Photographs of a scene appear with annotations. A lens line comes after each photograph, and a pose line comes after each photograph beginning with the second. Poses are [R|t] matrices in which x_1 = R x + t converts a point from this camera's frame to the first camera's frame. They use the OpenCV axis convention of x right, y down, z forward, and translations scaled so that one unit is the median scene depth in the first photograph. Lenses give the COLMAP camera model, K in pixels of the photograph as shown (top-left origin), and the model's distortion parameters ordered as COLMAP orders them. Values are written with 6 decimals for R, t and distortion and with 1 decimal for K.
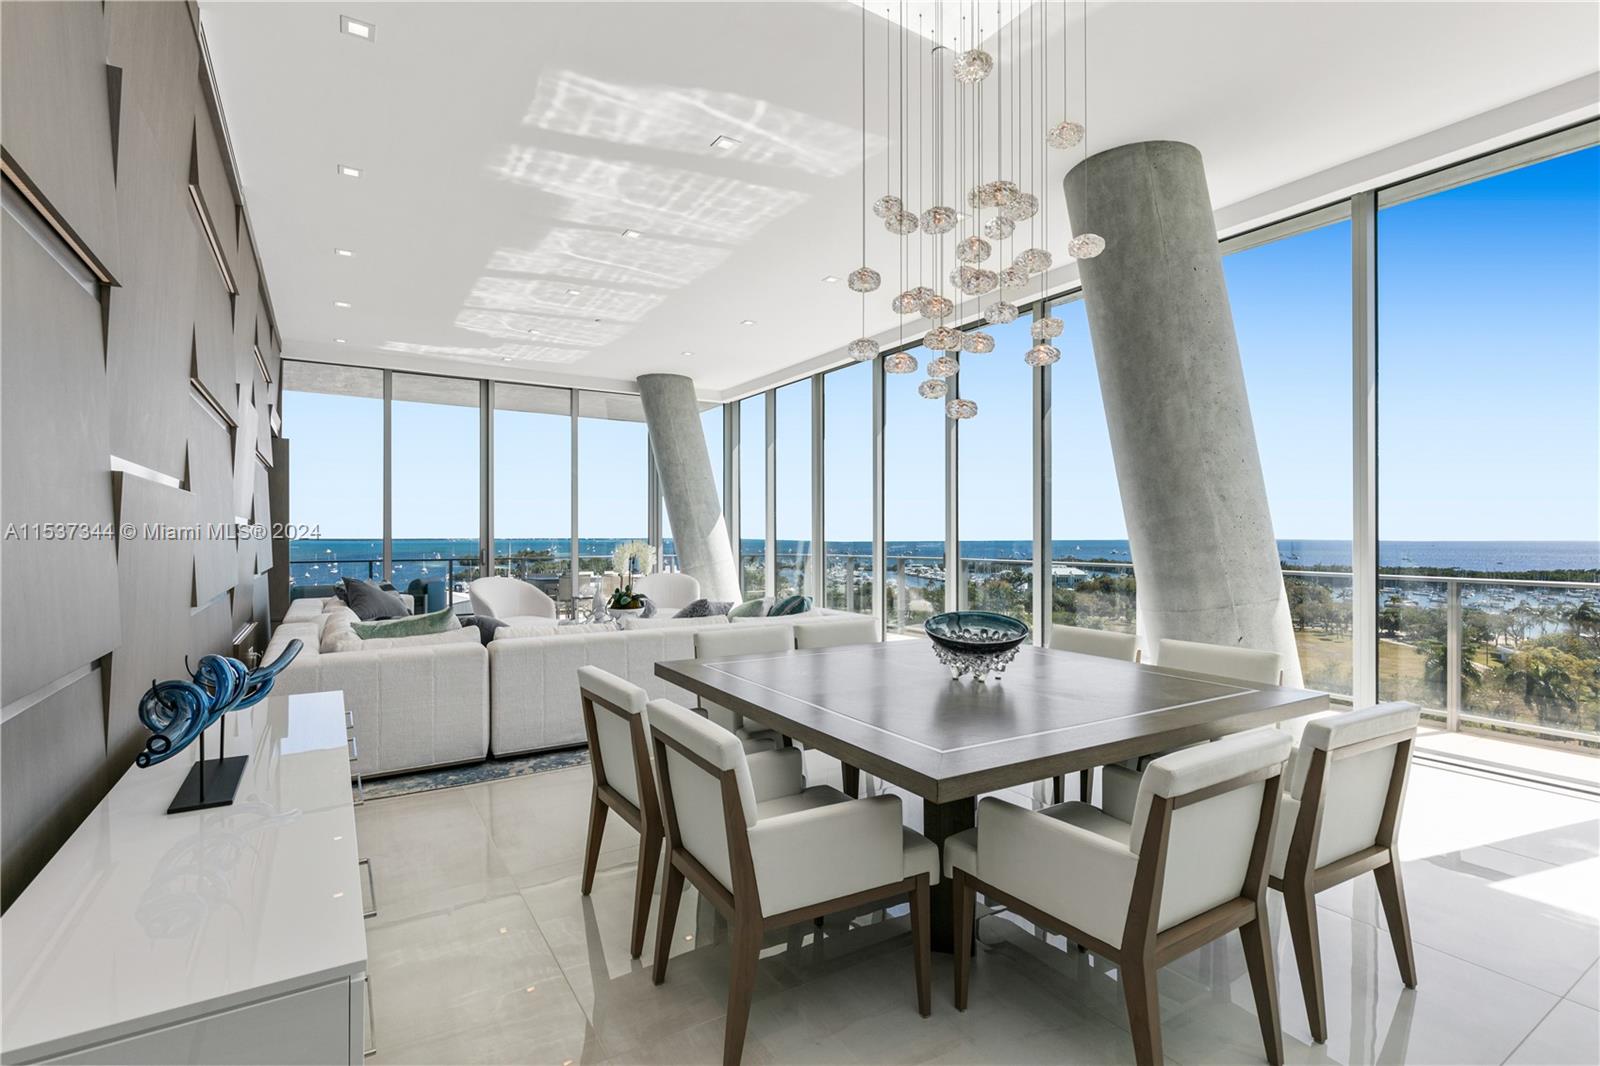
lens RADIAL K [[756.9, 0, 794.4], [0, 756.9, 527.4], [0, 0, 1]] dist [-0.003524, 0.000281]
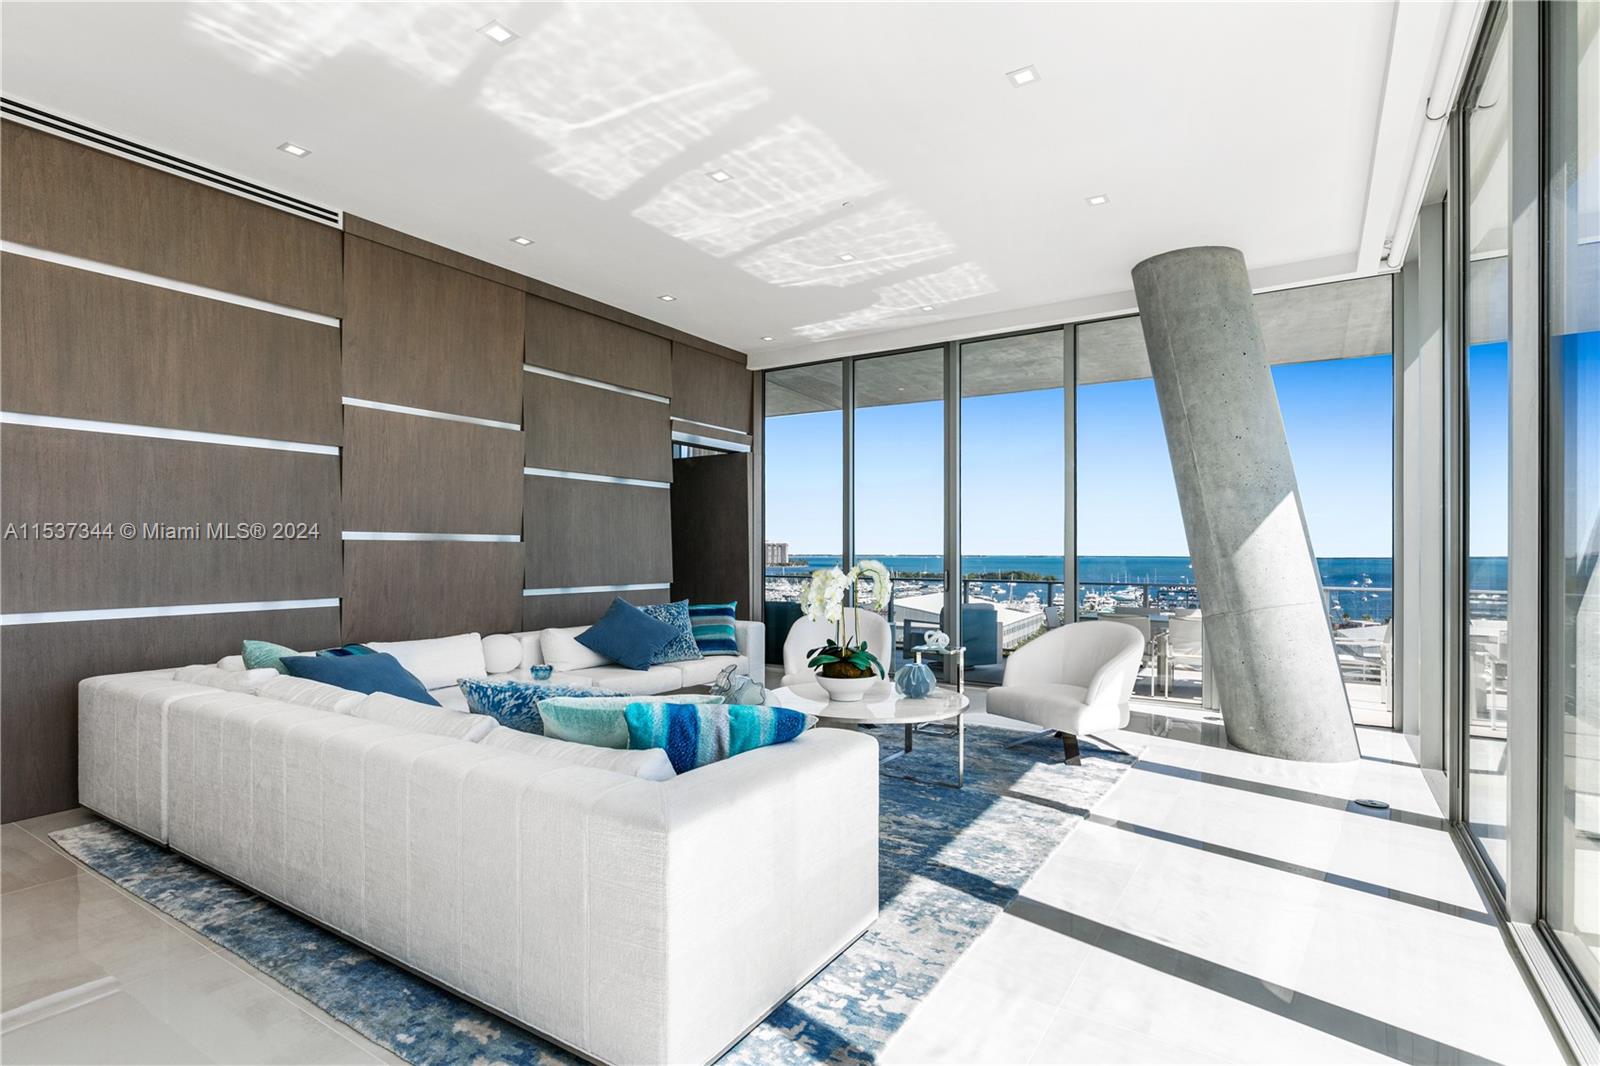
lens RADIAL K [[785.7, 0, 778.5], [0, 785.7, 548.6], [0, 0, 1]] dist [0.002167, -0.001566]
pose [[0.399900, 0.000231, -0.916559, 0.366711], [0.004279, 0.999989, 0.002119, 0.008700], [0.916549, -0.004769, 0.399895, 0.789007]]
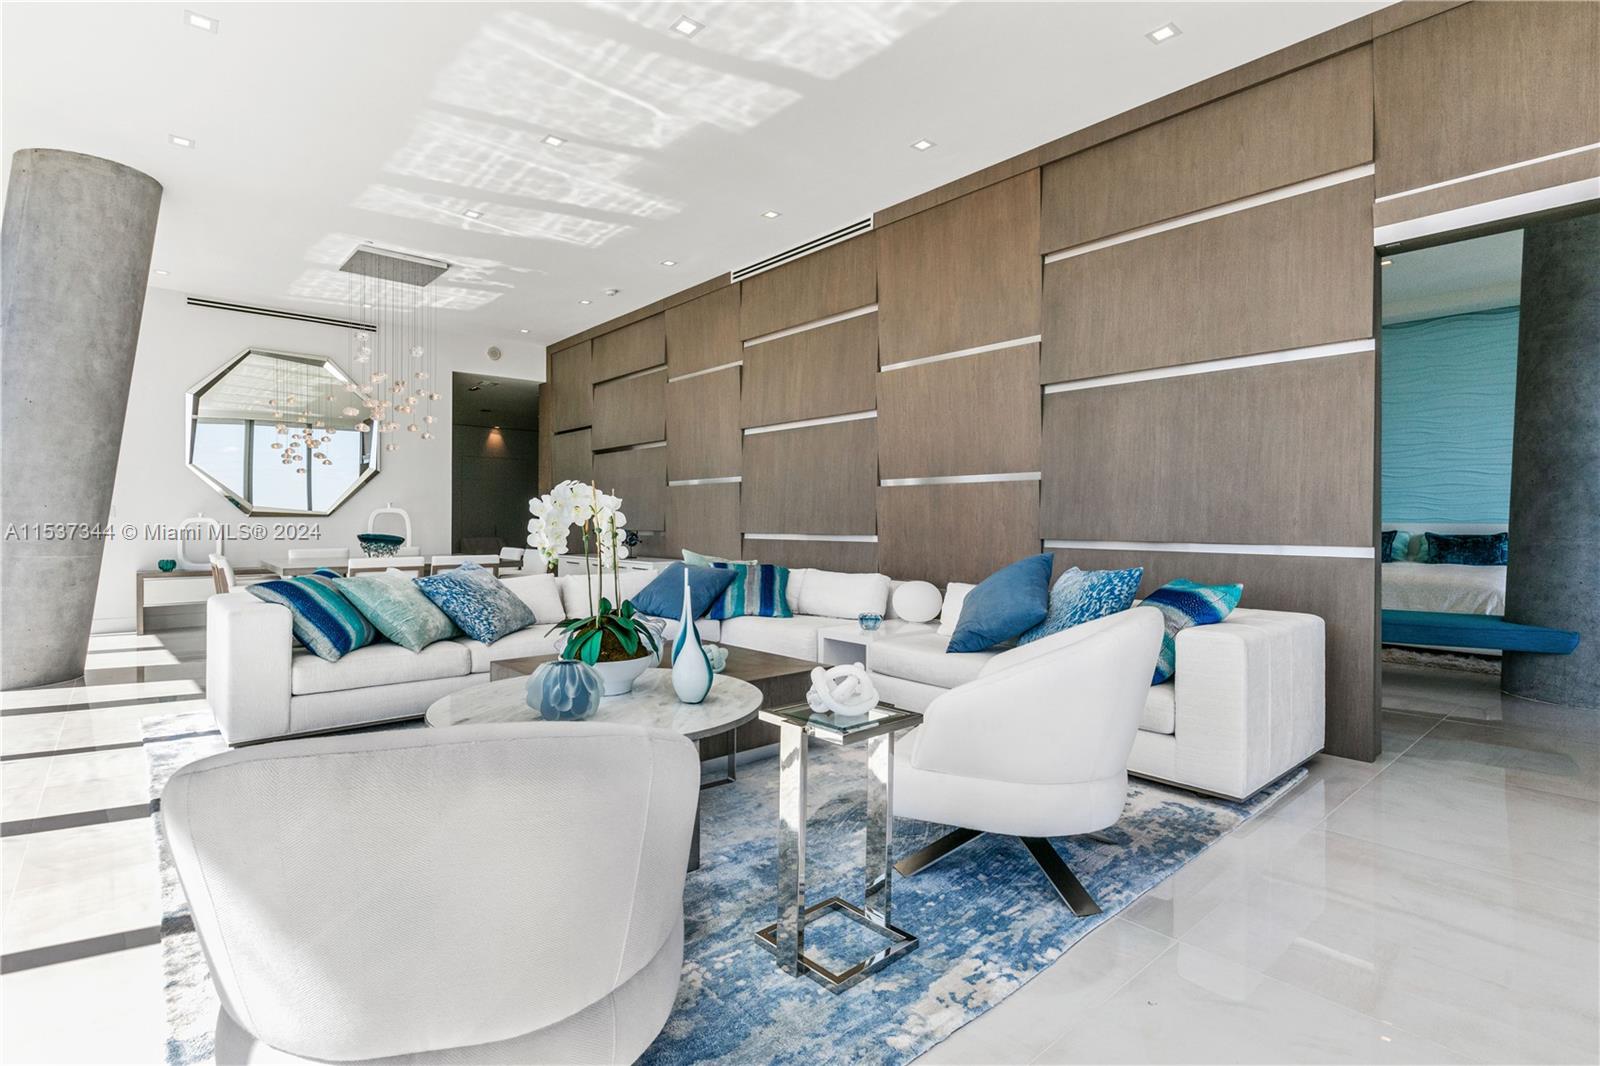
lens RADIAL K [[756.9, 0, 790.6], [0, 756.9, 510.7], [0, 0, 1]] dist [-0.003524, 0.000281]
pose [[-0.986697, 0.002686, -0.162546, -0.268592], [0.005433, 0.999850, -0.016456, 0.041740], [0.162477, -0.017120, -0.986564, 1.564330]]
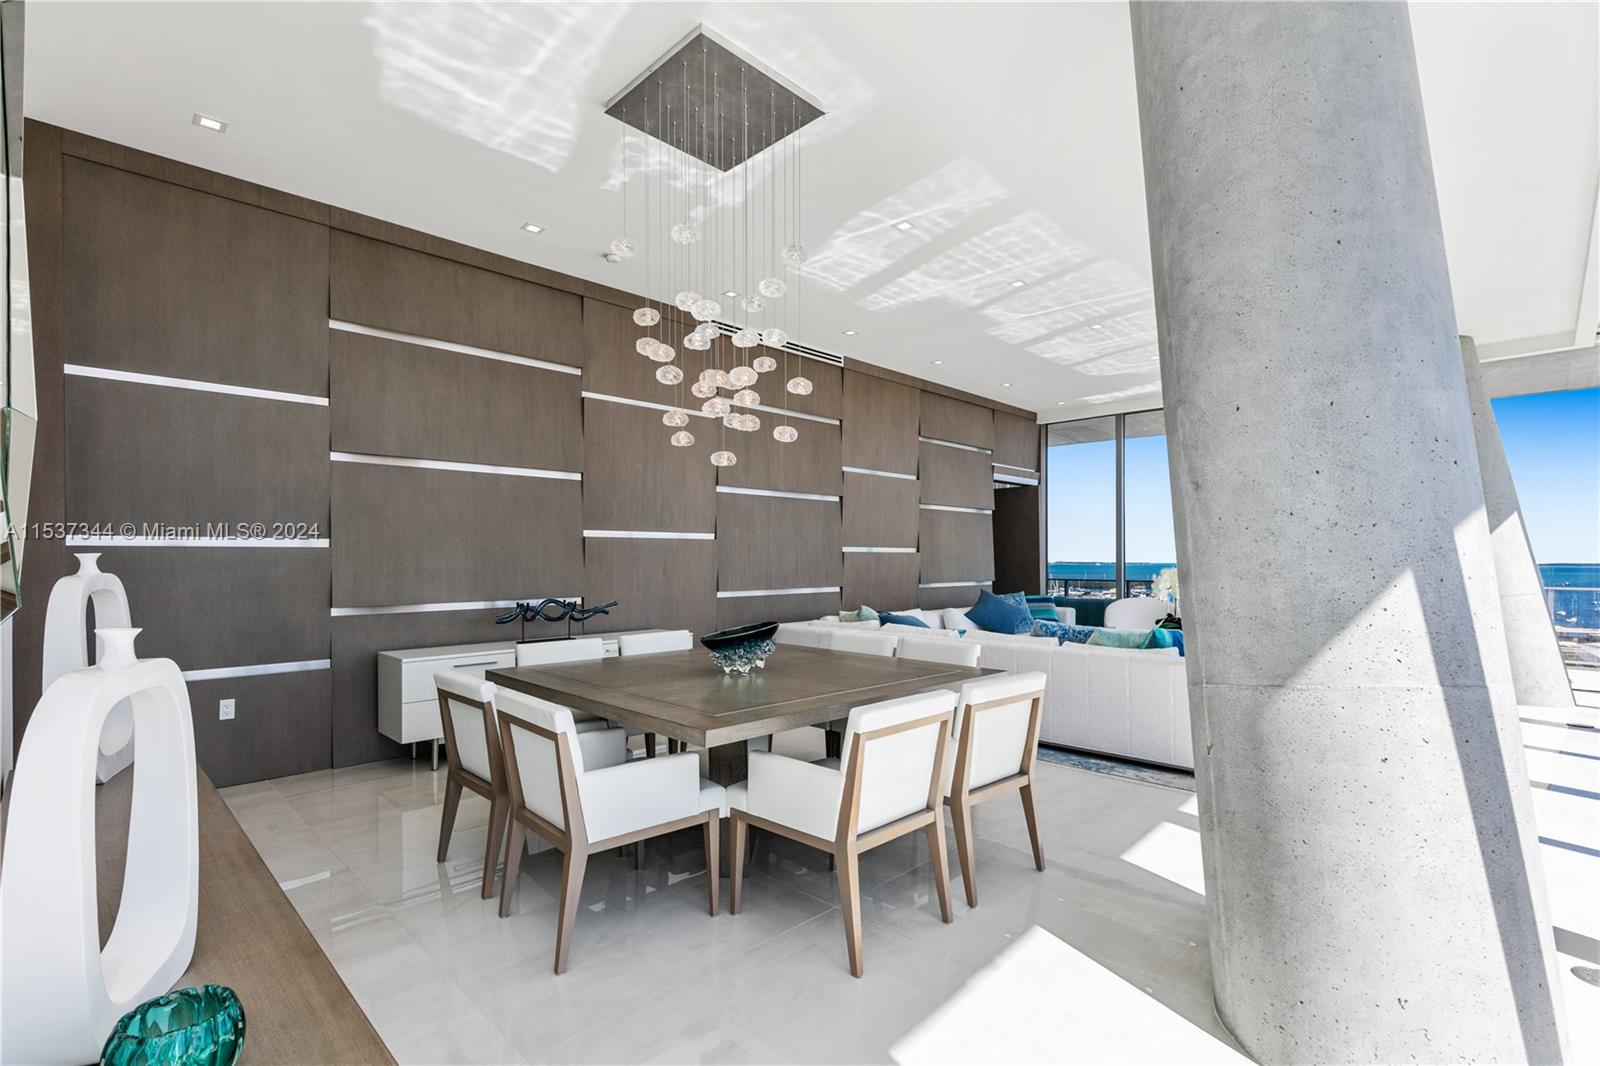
lens RADIAL K [[731.0, 0, 779.8], [0, 731.0, 548.6], [0, 0, 1]] dist [0.002419, -0.000525]
pose [[0.203783, -0.010369, -0.978961, 0.647752], [0.007201, 0.999933, -0.009092, 0.005058], [0.978990, -0.005196, 0.203844, 0.354651]]
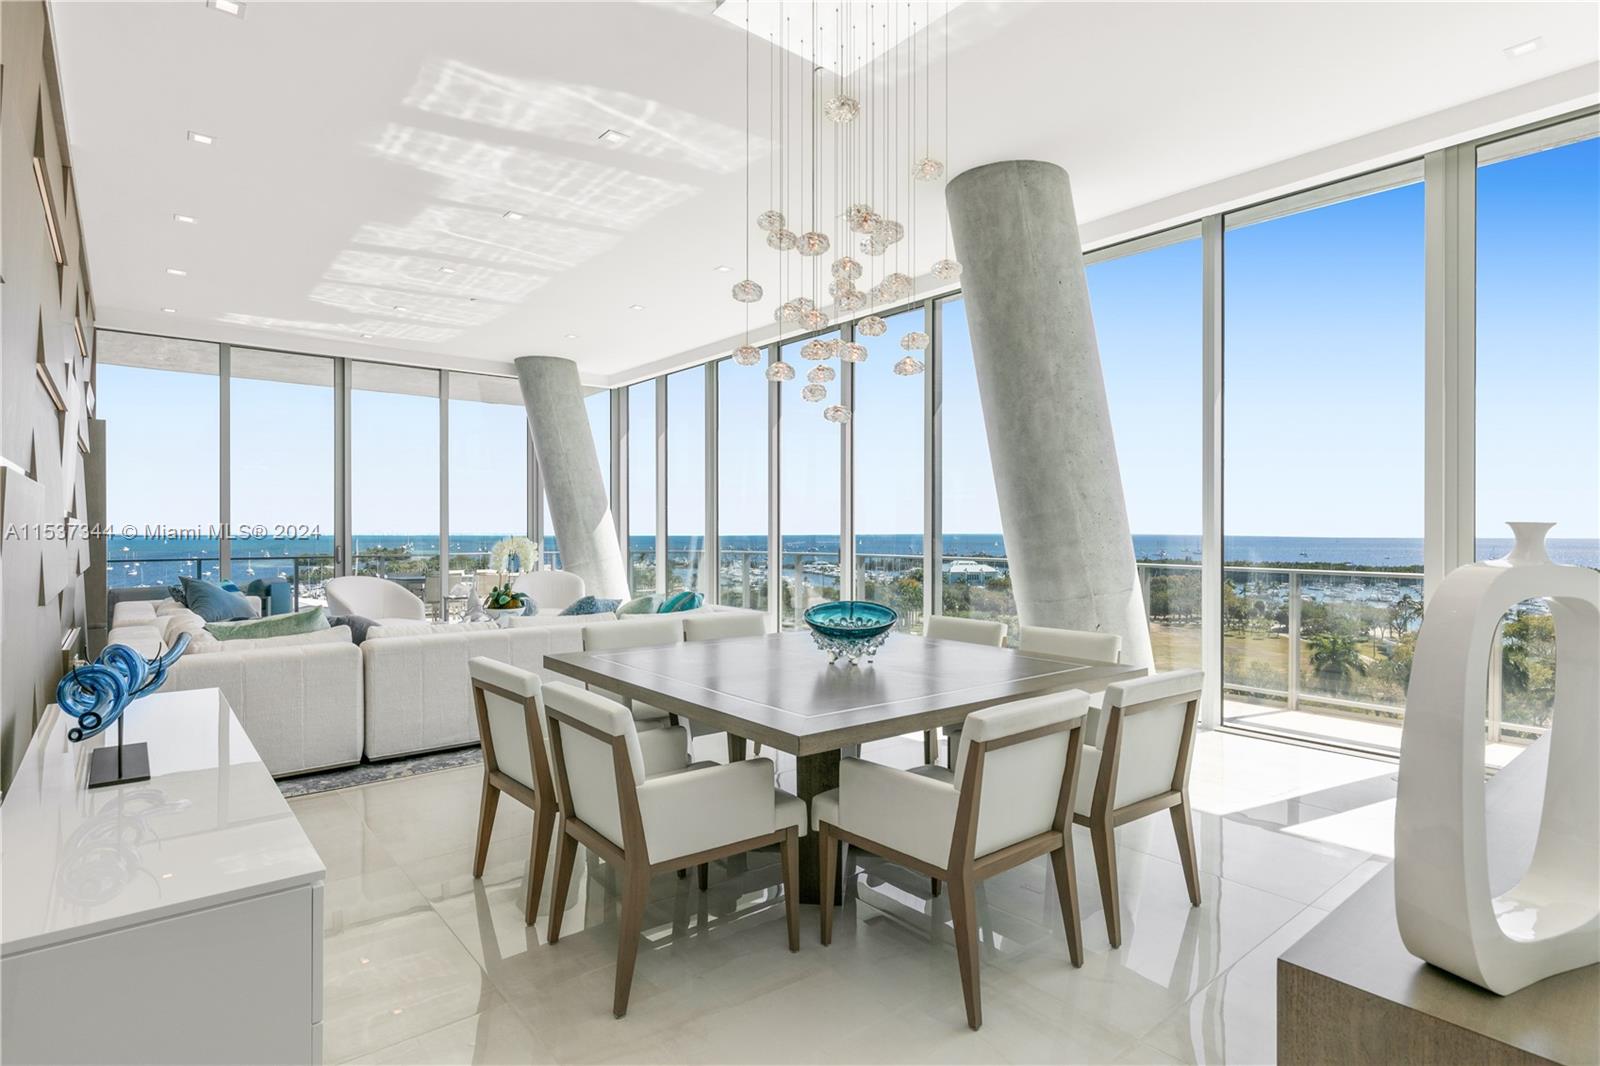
lens RADIAL K [[831.0, 0, 795.4], [0, 831.0, 521.7], [0, 0, 1]] dist [-0.002112, 0.003071]
pose [[0.991982, 0.001622, 0.126371, 0.004463], [-0.001600, 0.999999, -0.000272, -0.000433], [-0.126371, 0.000068, 0.991983, -0.073501]]
